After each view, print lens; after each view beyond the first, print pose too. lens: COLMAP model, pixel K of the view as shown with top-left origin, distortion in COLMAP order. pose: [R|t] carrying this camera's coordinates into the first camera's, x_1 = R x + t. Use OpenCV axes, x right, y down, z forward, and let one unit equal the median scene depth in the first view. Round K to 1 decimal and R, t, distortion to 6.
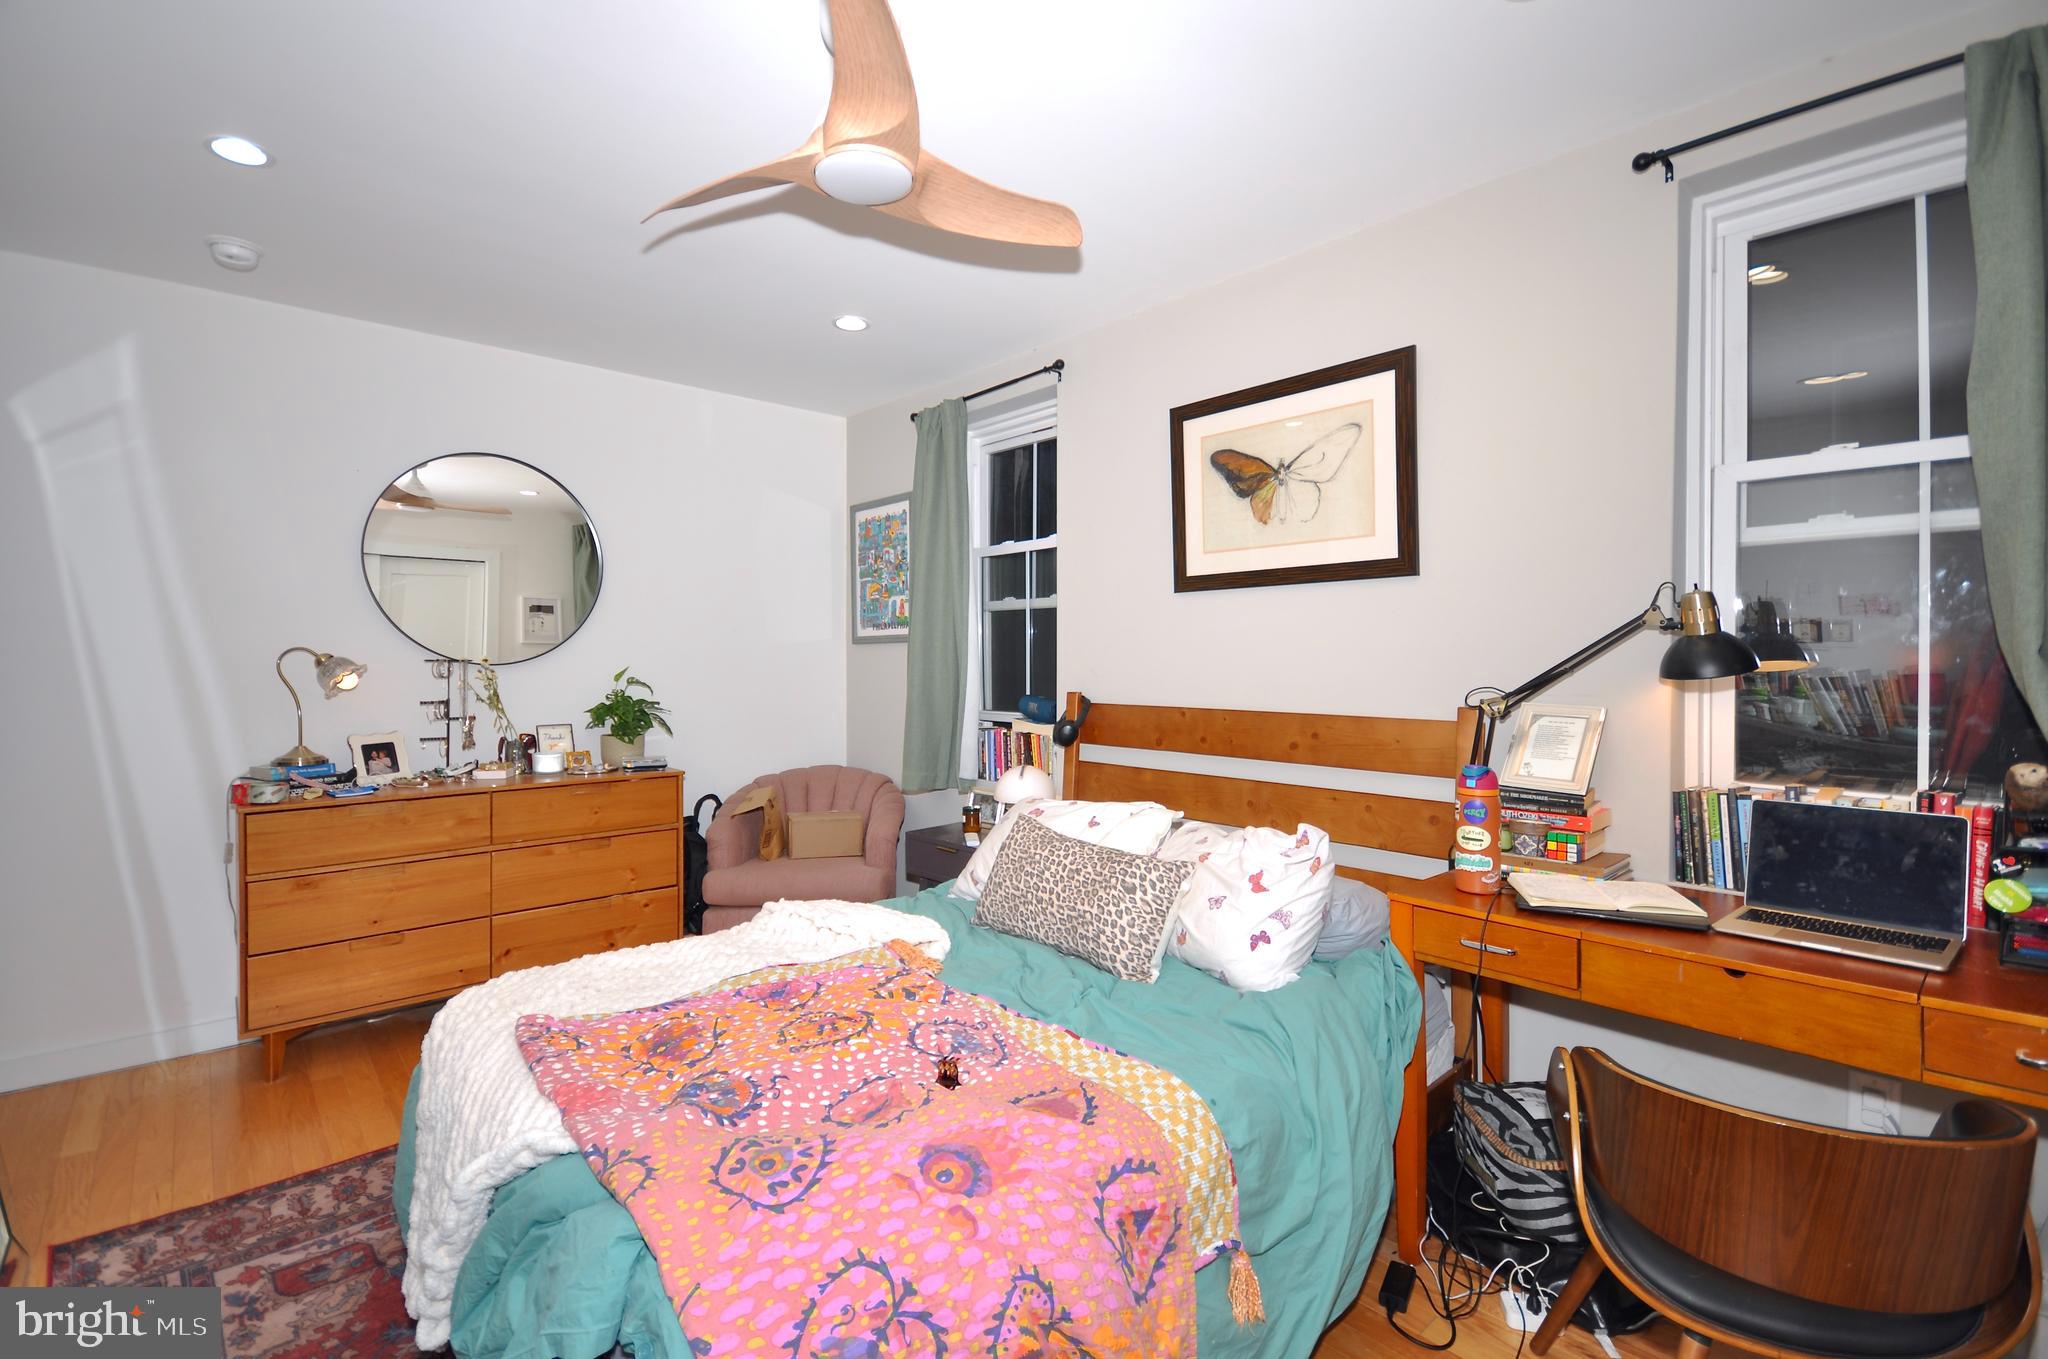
lens RADIAL K [[917.5, 0, 1022.4], [0, 917.5, 661.3], [0, 0, 1]] dist [-0.001106, -0.000205]
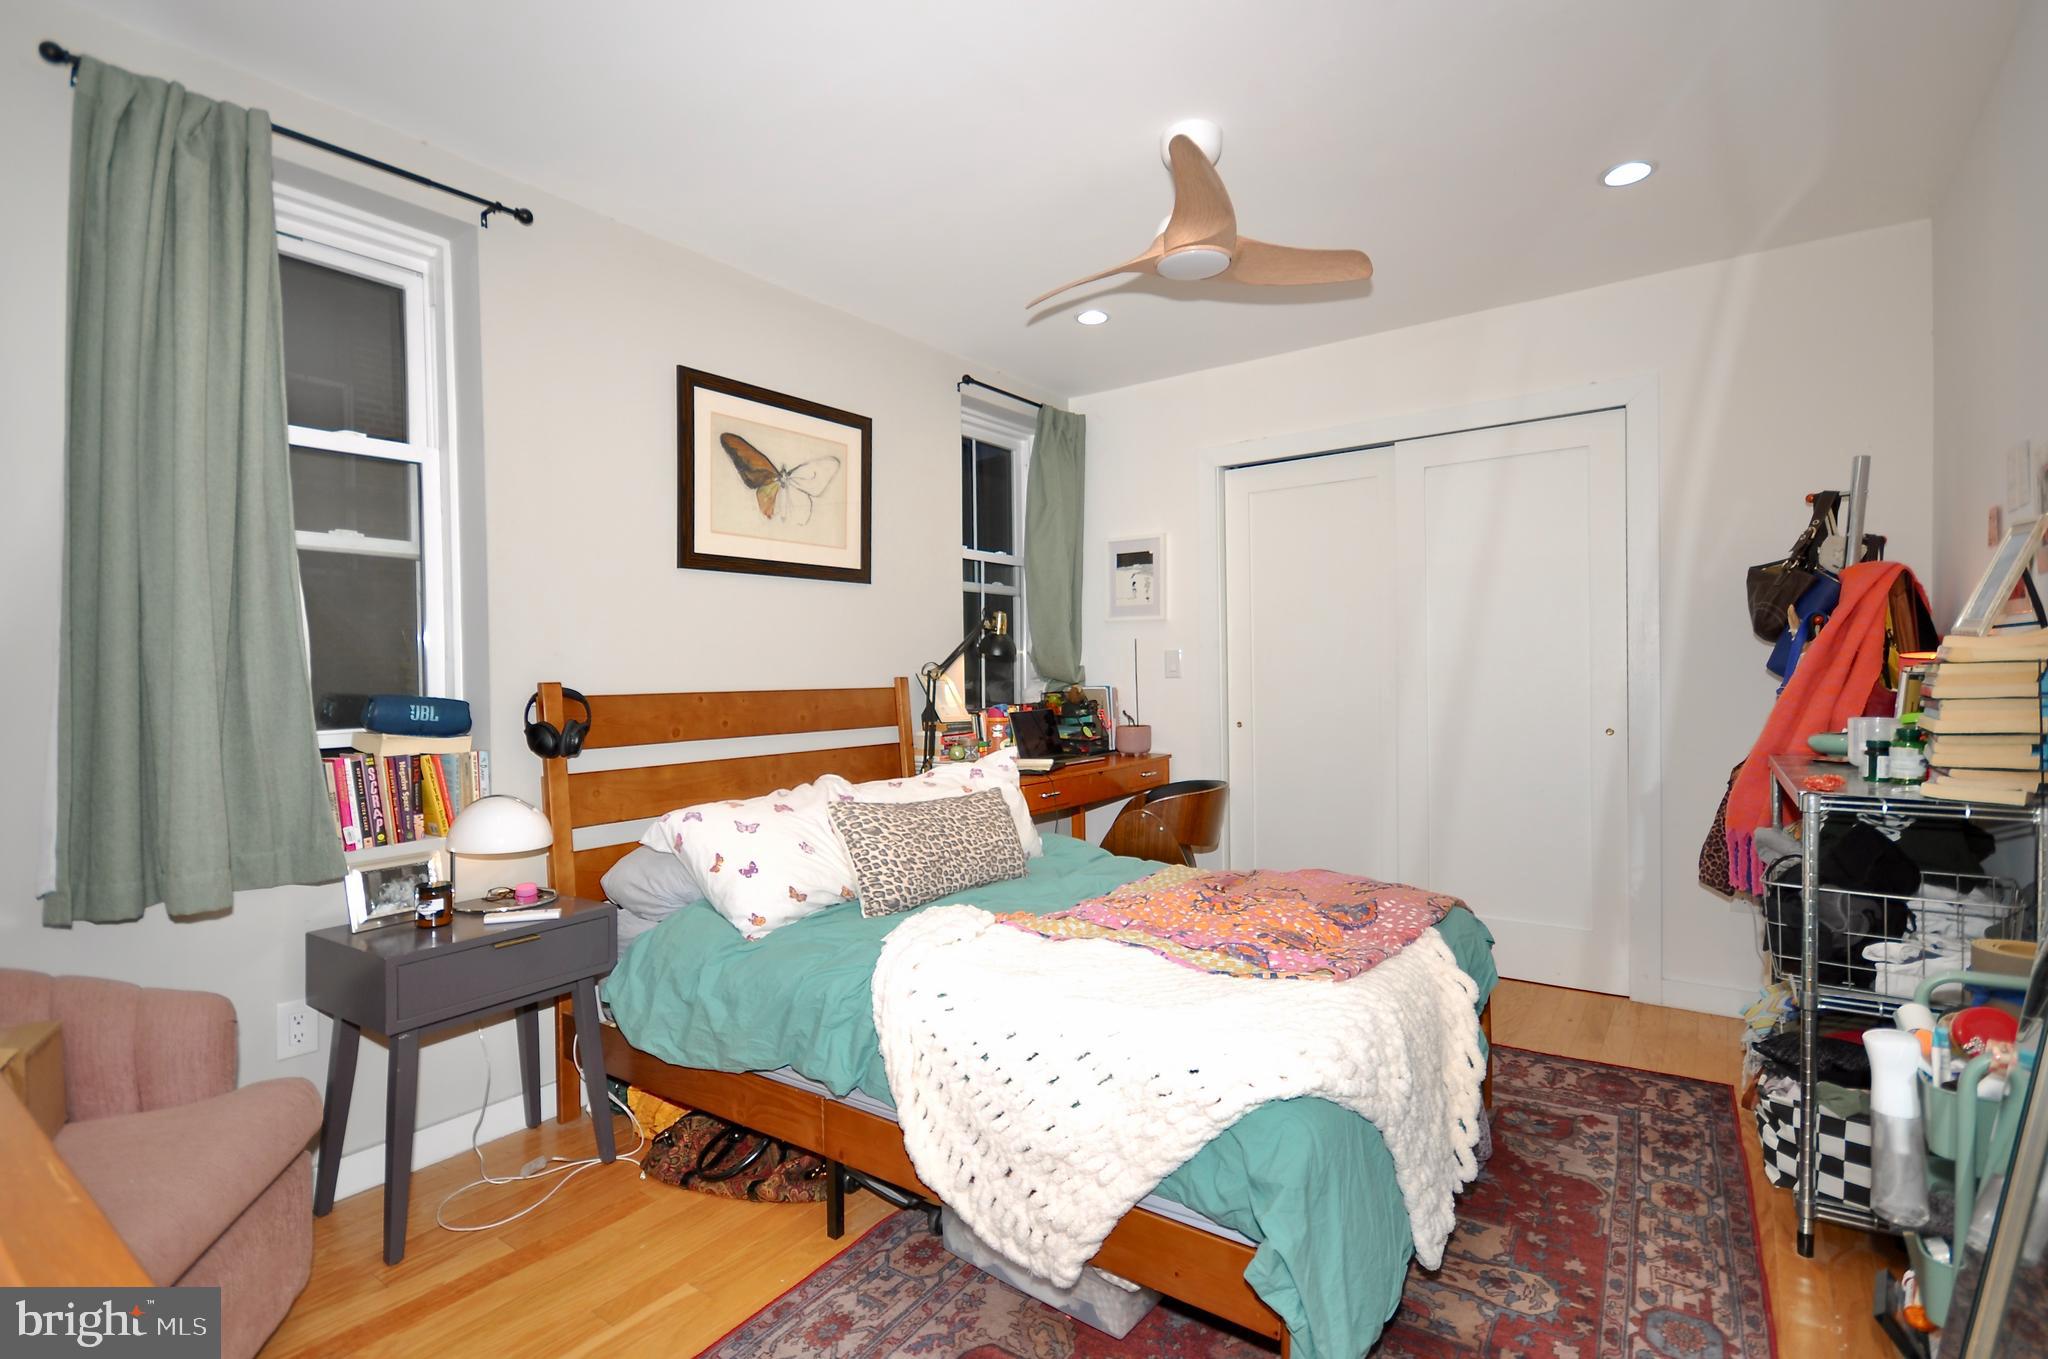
lens RADIAL K [[947.5, 0, 1024.0], [0, 947.5, 679.5], [0, 0, 1]] dist [0.000465, -0.000061]
pose [[-0.187327, -0.008771, 0.982258, -0.869622], [0.013015, 0.999850, 0.011410, 0.031878], [-0.982211, 0.014922, -0.187185, 0.886569]]
